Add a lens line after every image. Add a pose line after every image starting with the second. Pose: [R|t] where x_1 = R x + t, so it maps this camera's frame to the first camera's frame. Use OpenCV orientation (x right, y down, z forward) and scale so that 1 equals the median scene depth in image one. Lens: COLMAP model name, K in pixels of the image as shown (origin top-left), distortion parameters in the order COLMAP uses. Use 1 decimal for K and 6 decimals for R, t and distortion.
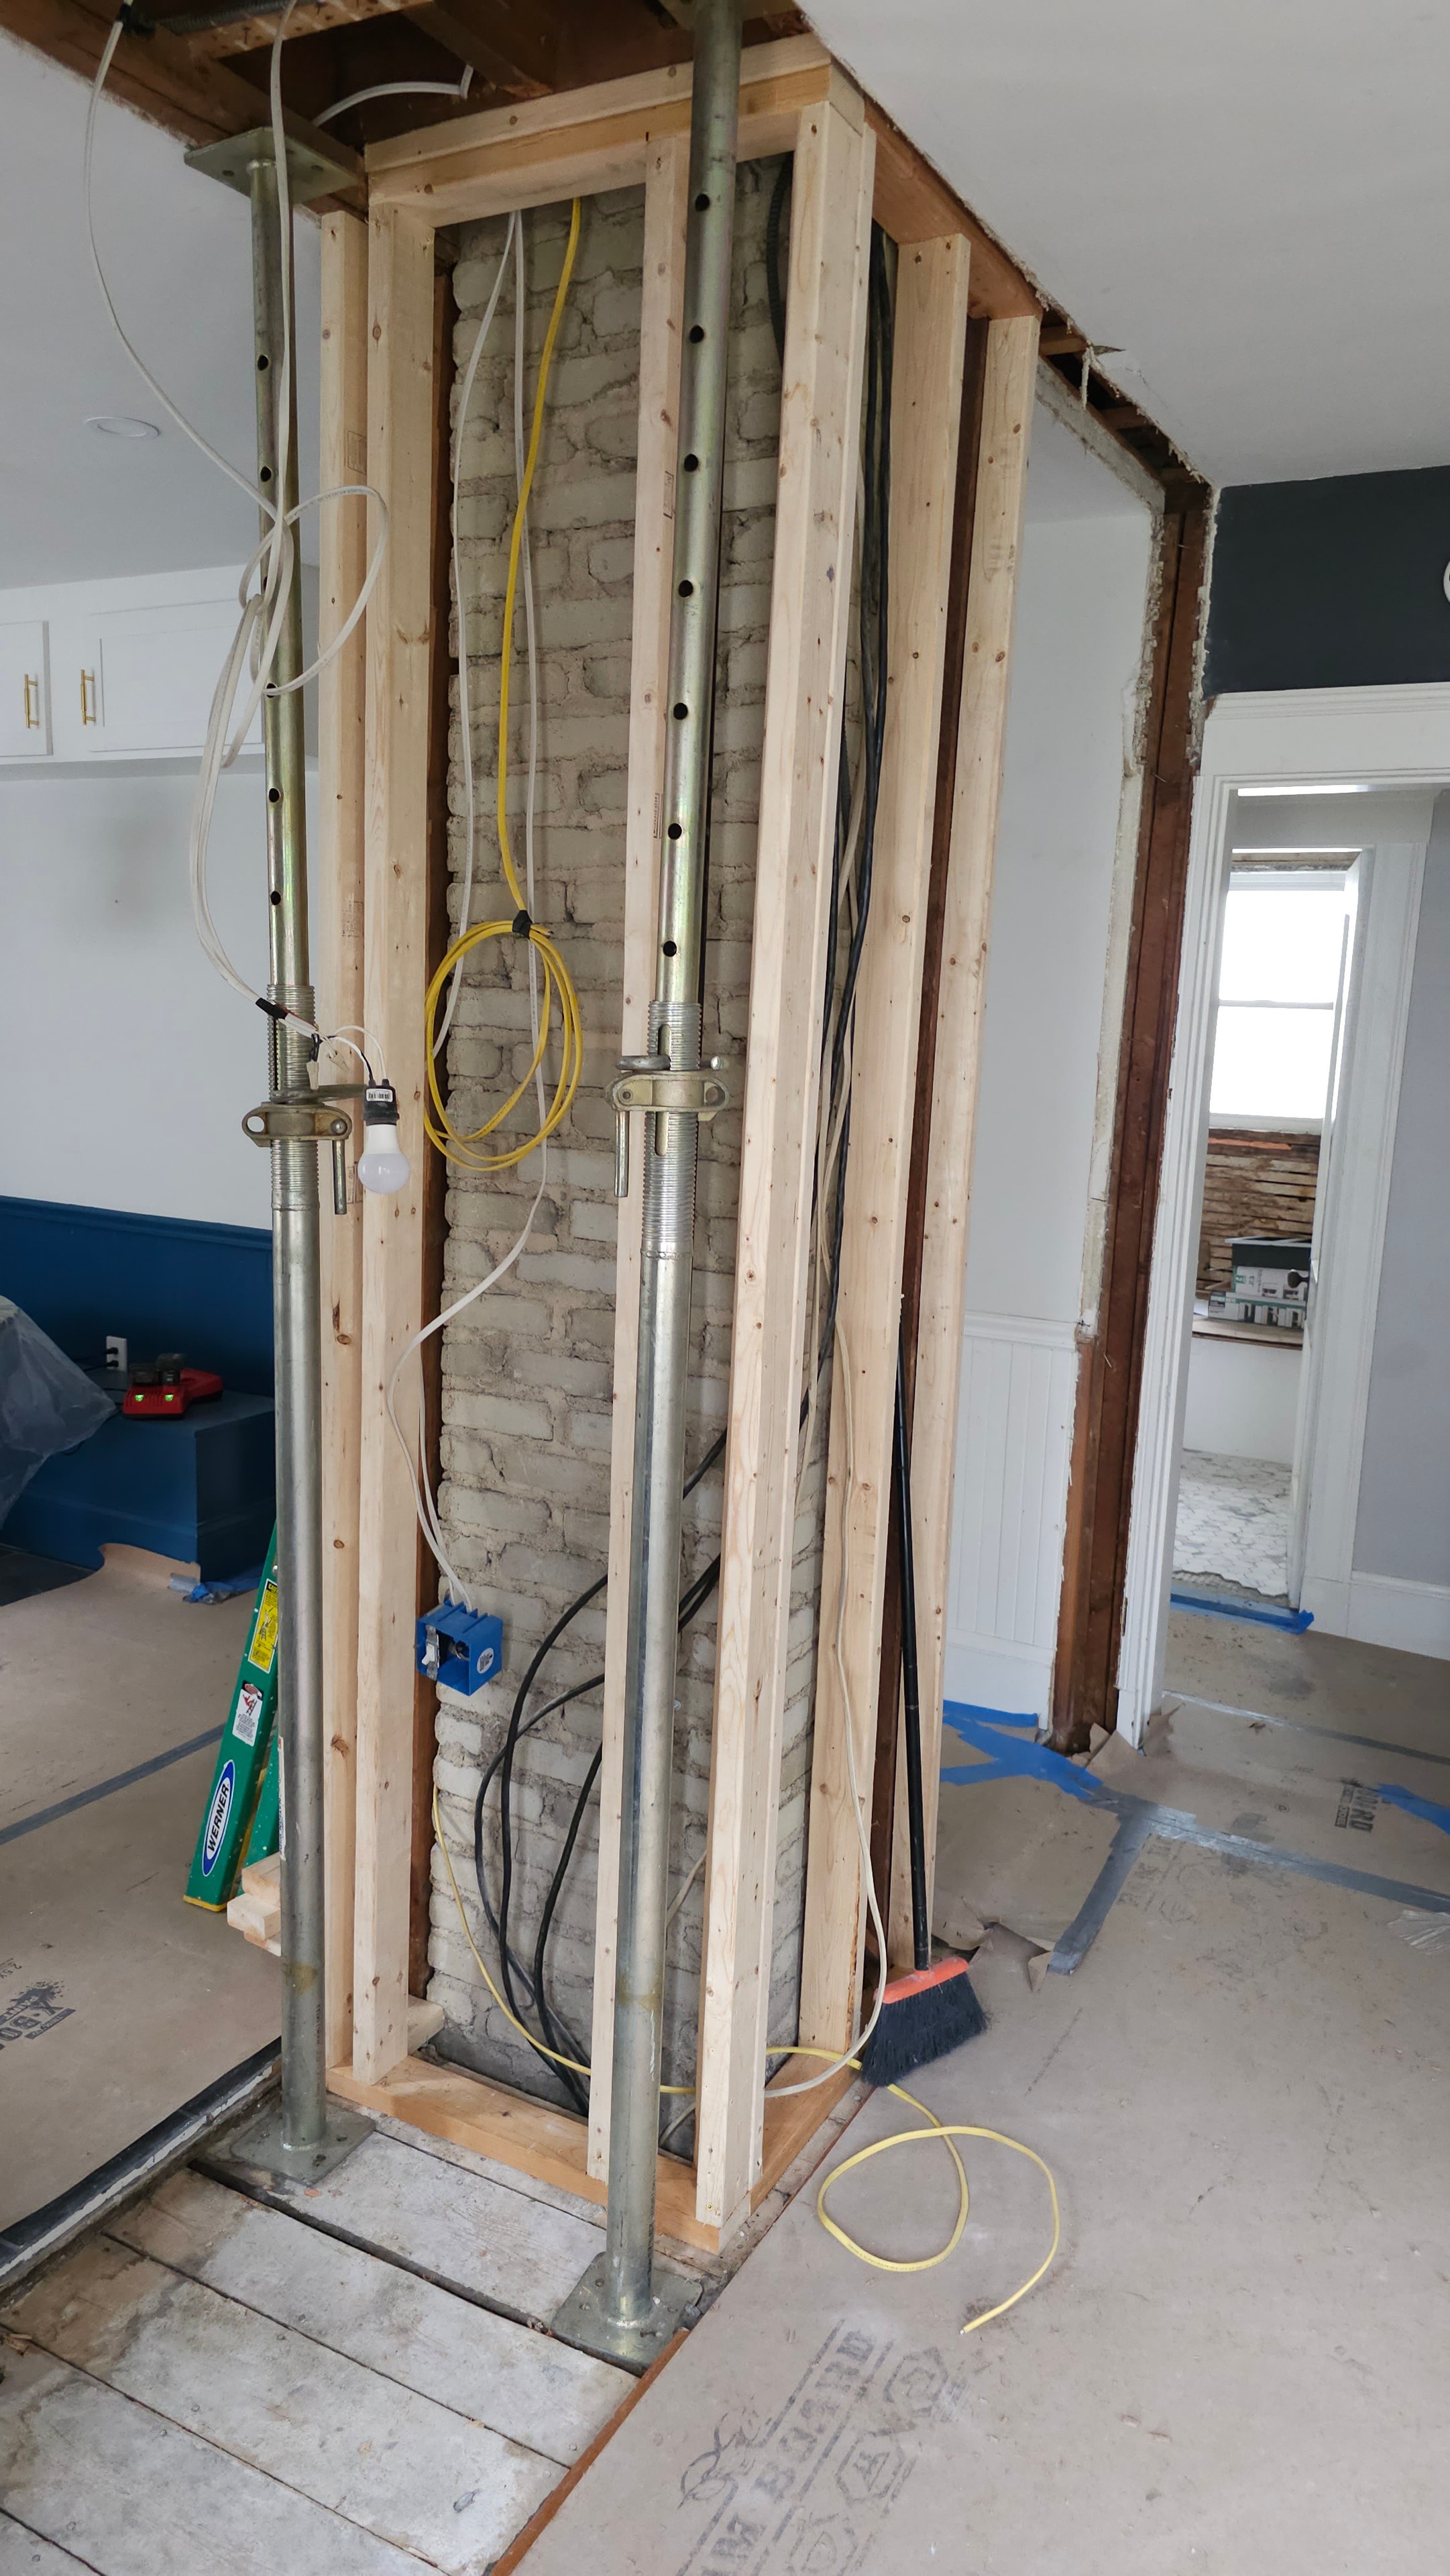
lens RADIAL K [[1765.4, 0, 725.0], [0, 1765.4, 1288.0], [0, 0, 1]] dist [0.091794, -0.113539]
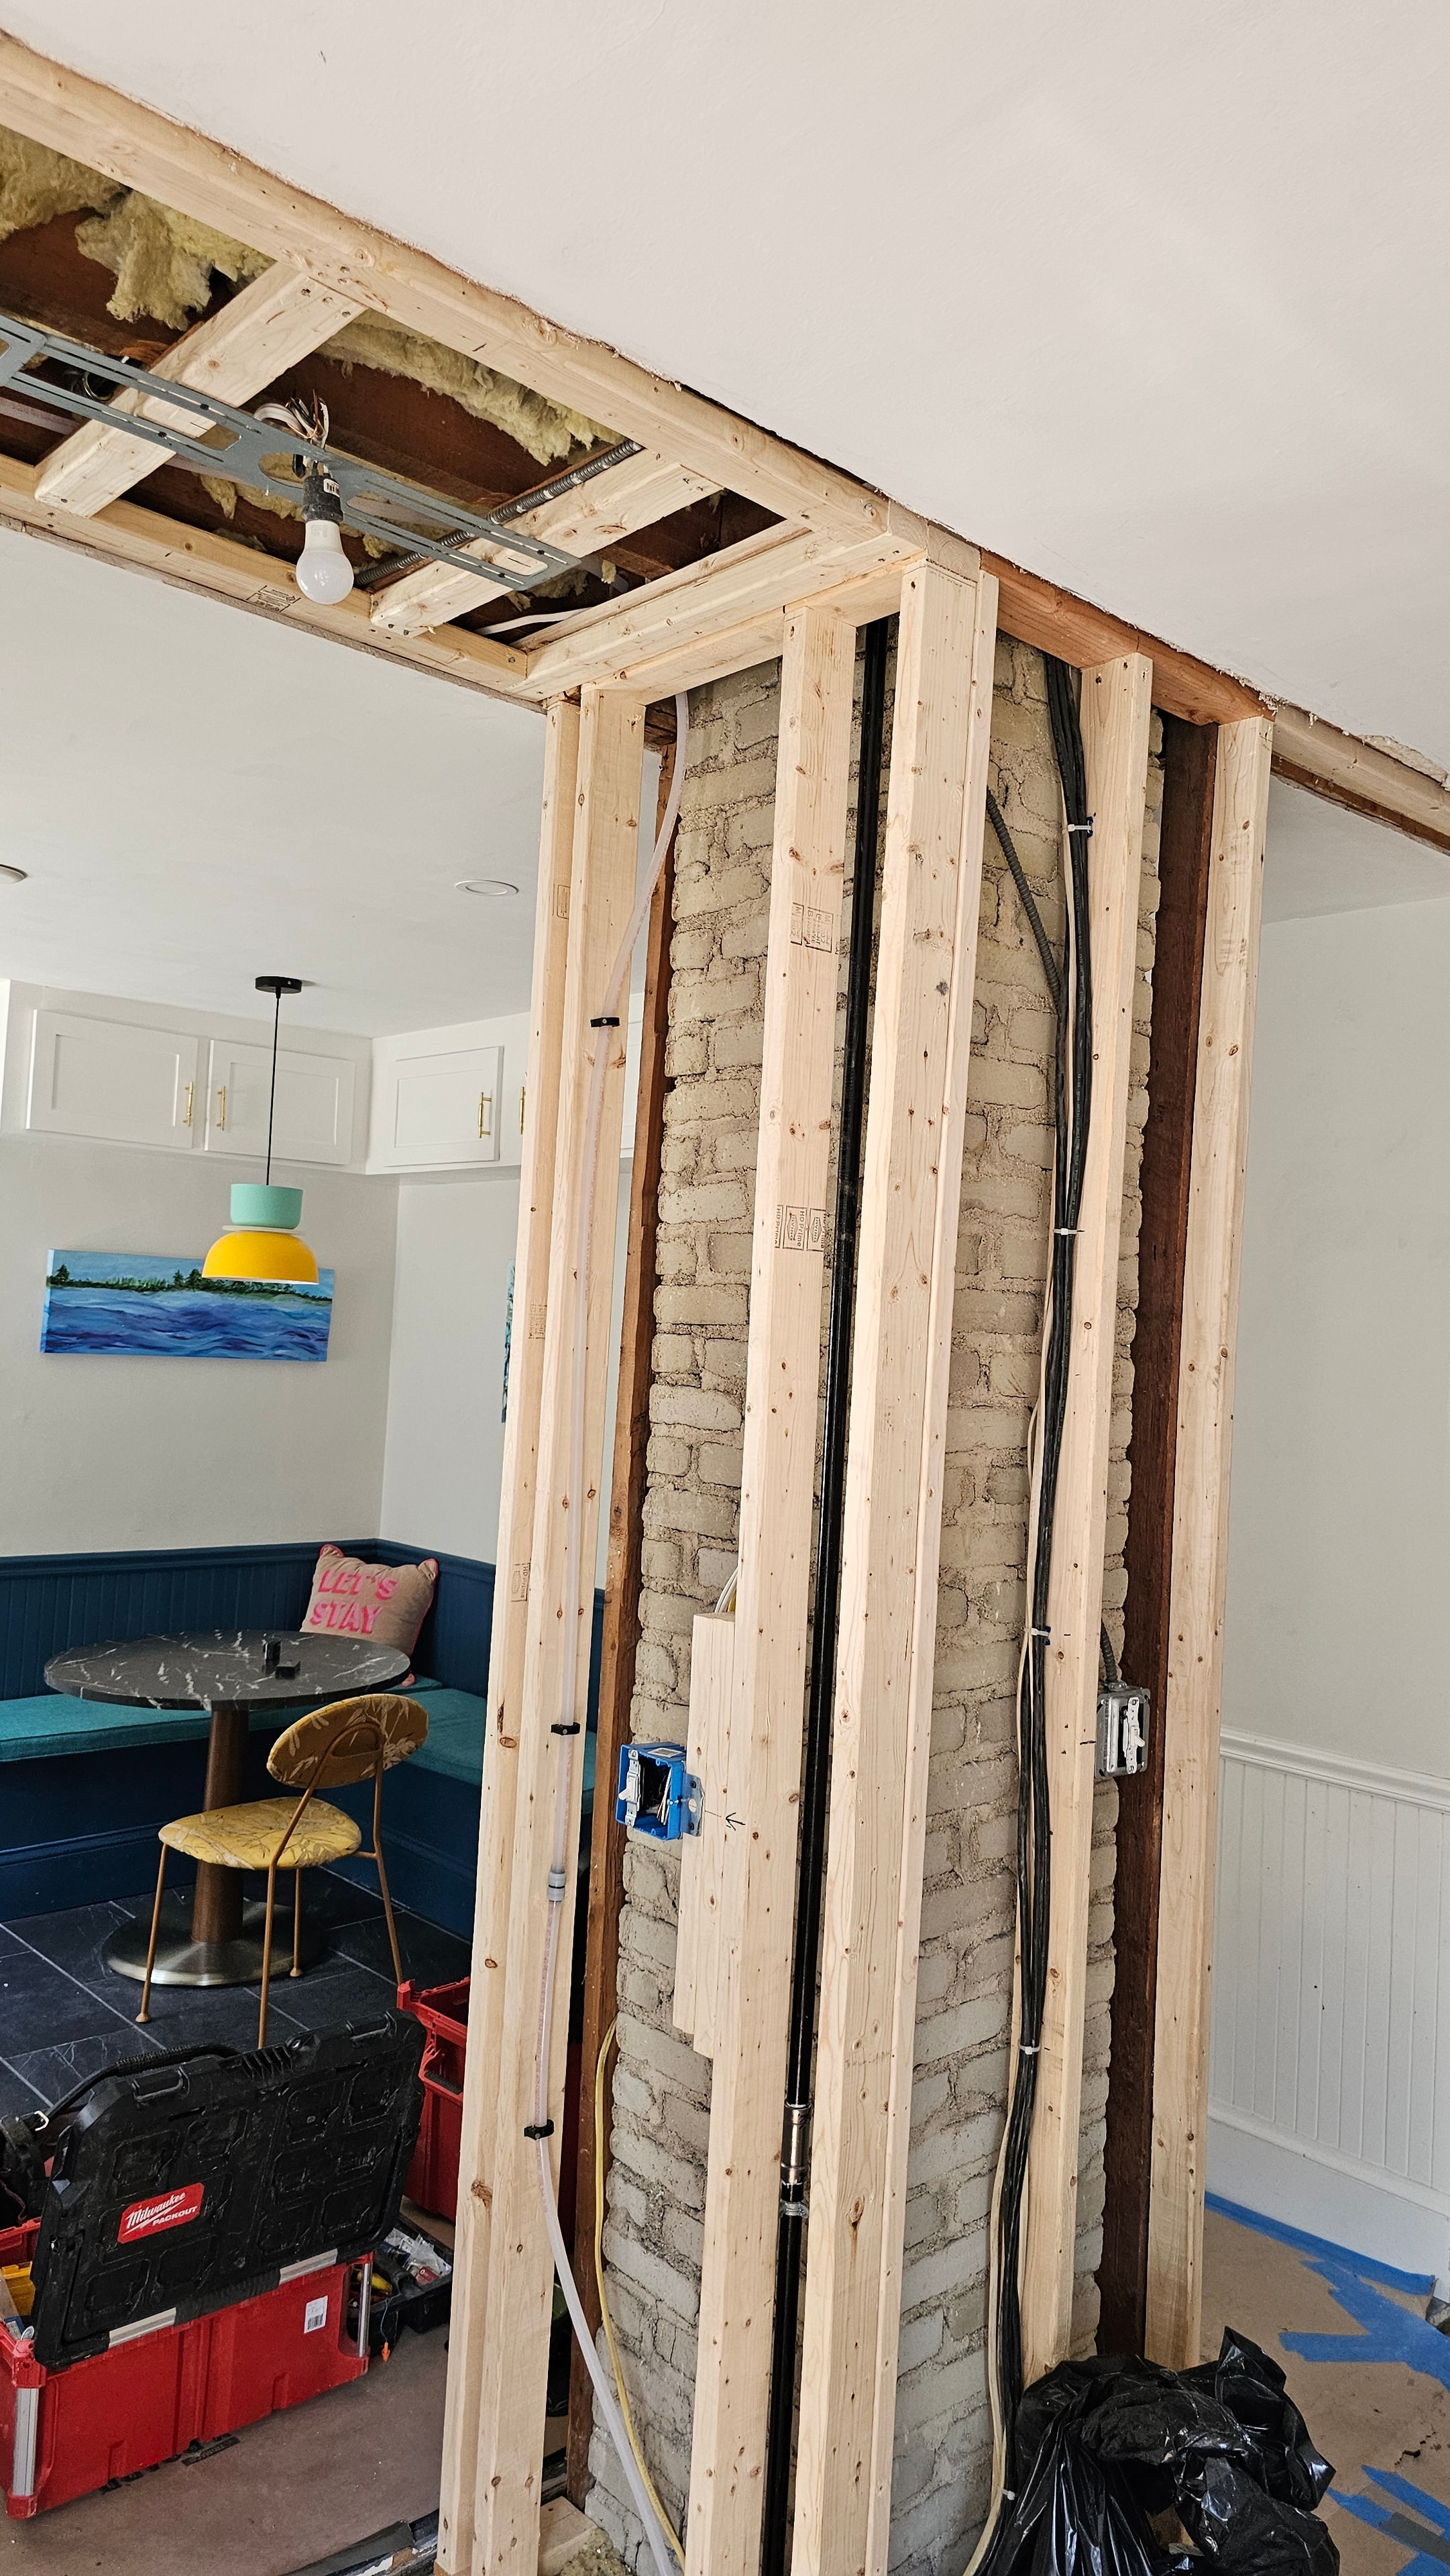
lens RADIAL K [[1765.4, 0, 725.0], [0, 1765.4, 1288.0], [0, 0, 1]] dist [0.091794, -0.113539]
pose [[0.943379, 0.002406, -0.331707, 0.219827], [-0.068784, 0.979659, -0.188514, -0.039108], [0.324506, 0.200656, 0.924355, 0.079787]]
